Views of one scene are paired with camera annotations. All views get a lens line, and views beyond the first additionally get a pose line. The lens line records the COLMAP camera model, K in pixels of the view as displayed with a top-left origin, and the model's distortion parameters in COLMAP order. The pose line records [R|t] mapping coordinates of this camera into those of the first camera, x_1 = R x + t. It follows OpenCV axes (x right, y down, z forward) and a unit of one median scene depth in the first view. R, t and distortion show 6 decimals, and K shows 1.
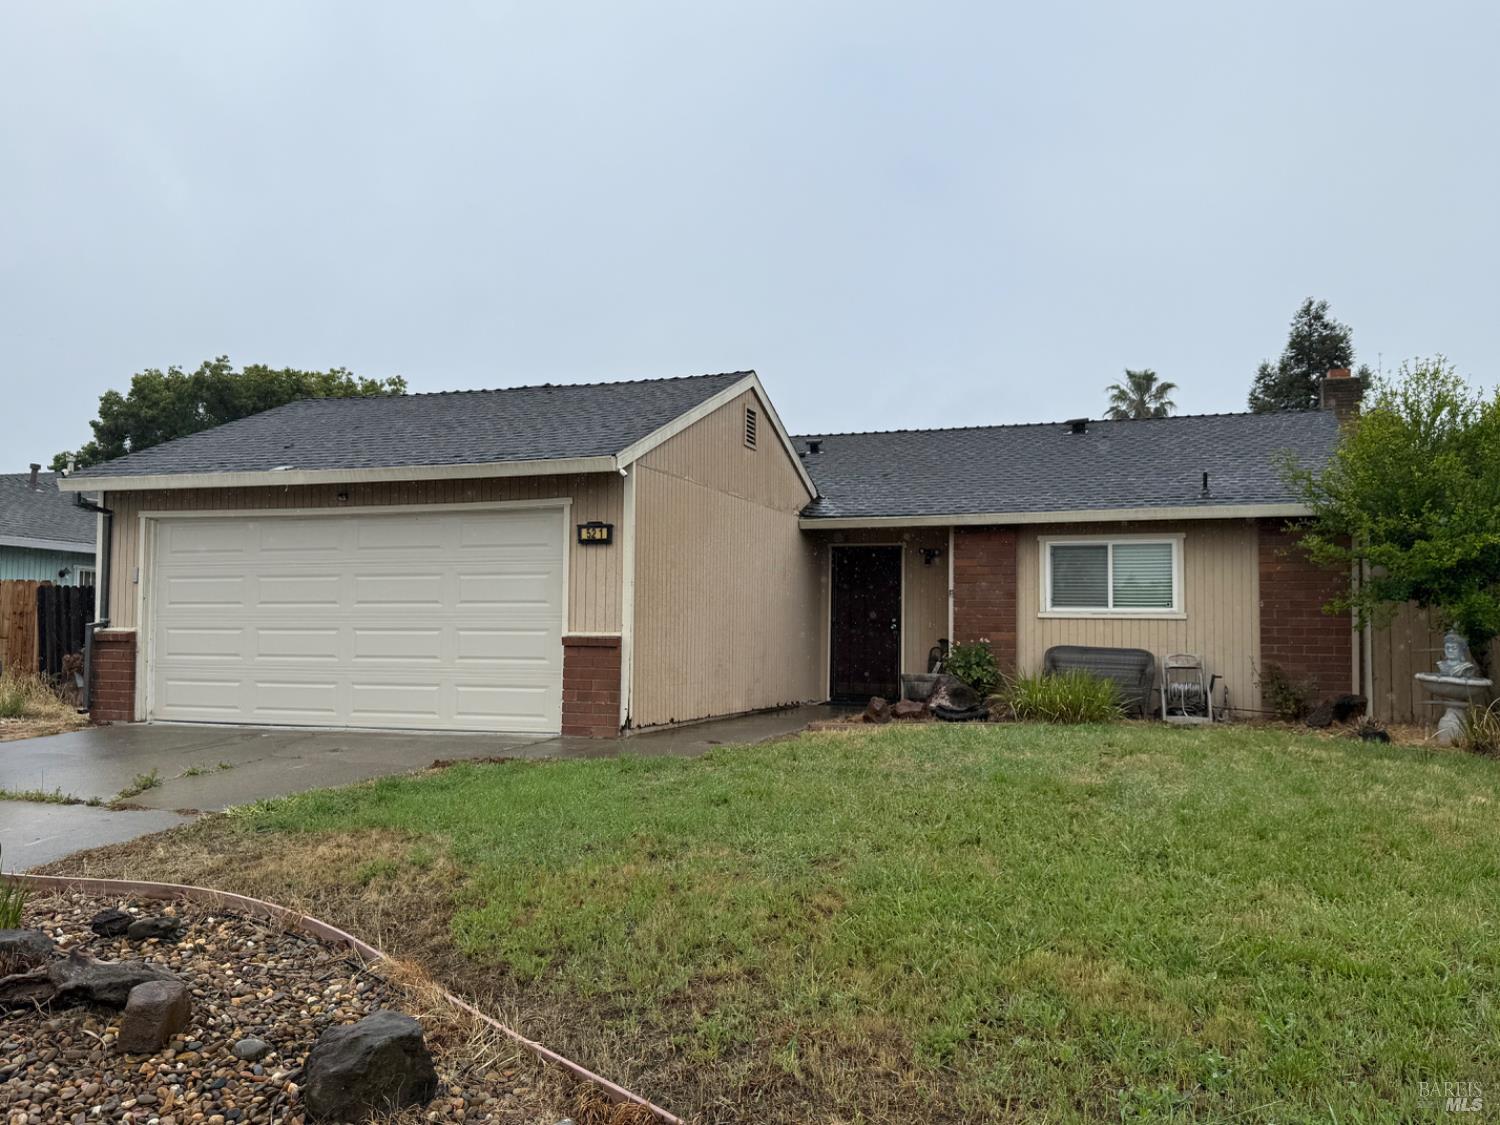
lens RADIAL K [[1223.3, 0, 732.5], [0, 1223.3, 561.2], [0, 0, 1]] dist [0.129751, -0.228580]
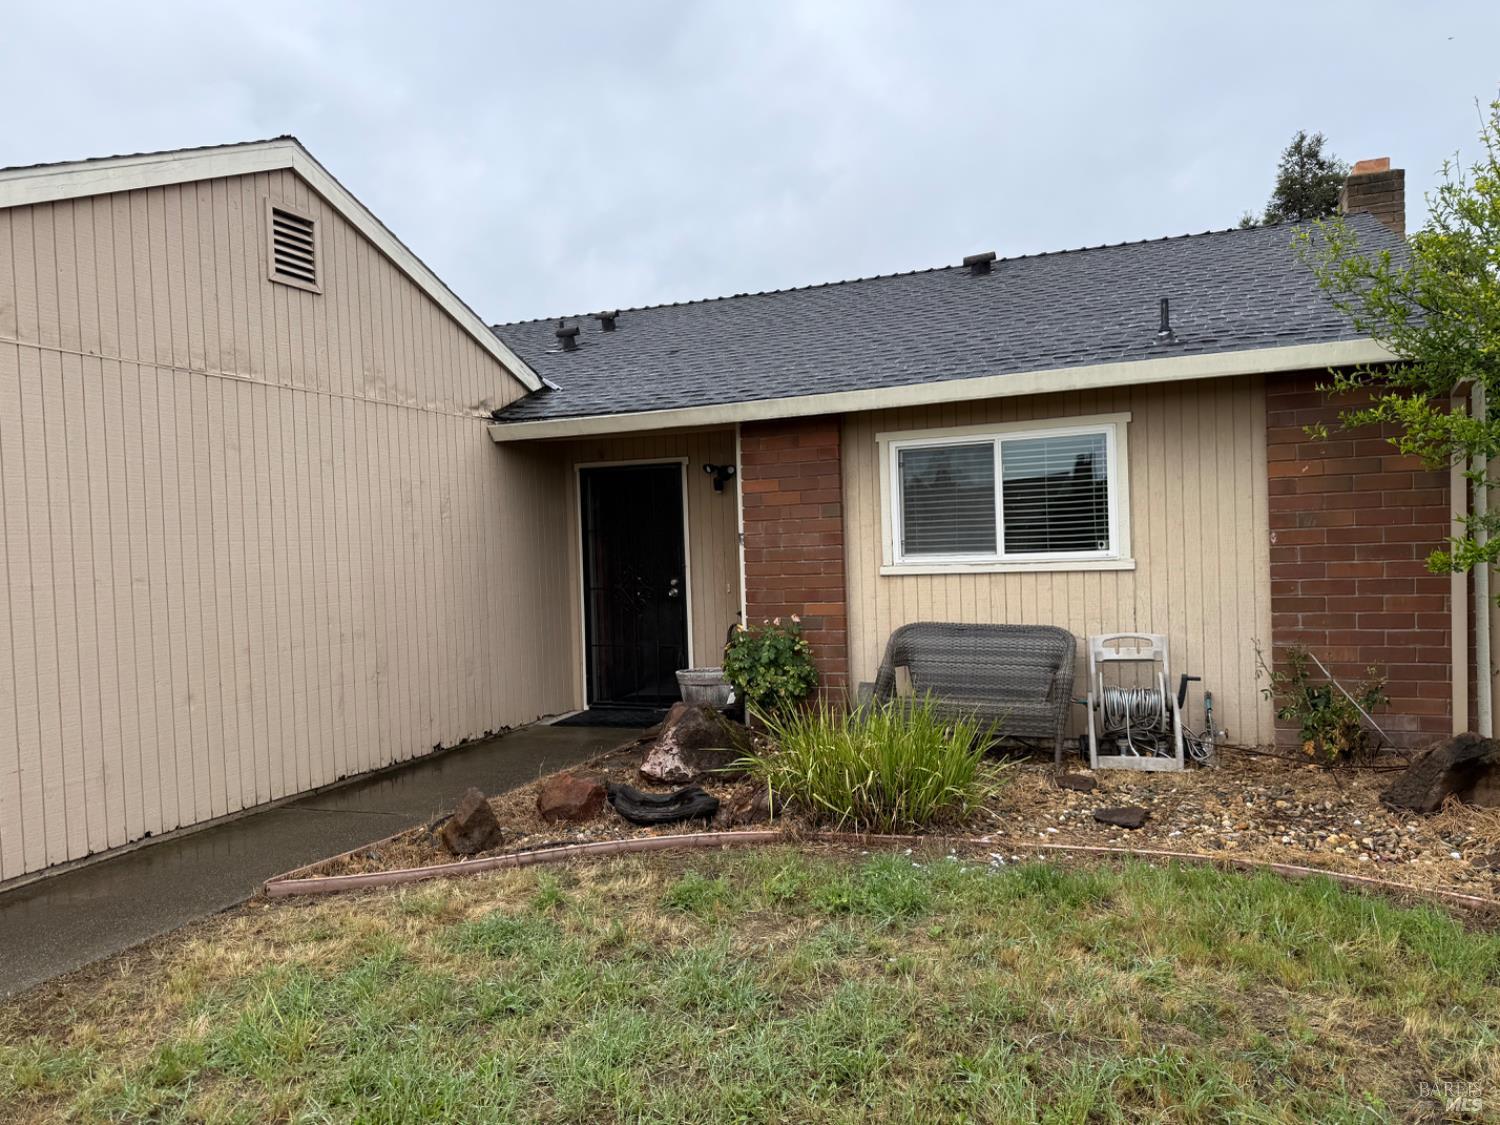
lens RADIAL K [[1049.6, 0, 746.8], [0, 1049.6, 569.3], [0, 0, 1]] dist [0.057792, -0.054646]
pose [[0.998452, -0.047048, -0.029669, 0.206871], [0.049466, 0.994990, 0.086880, -0.003142], [0.025432, -0.088213, 0.995777, 0.524690]]
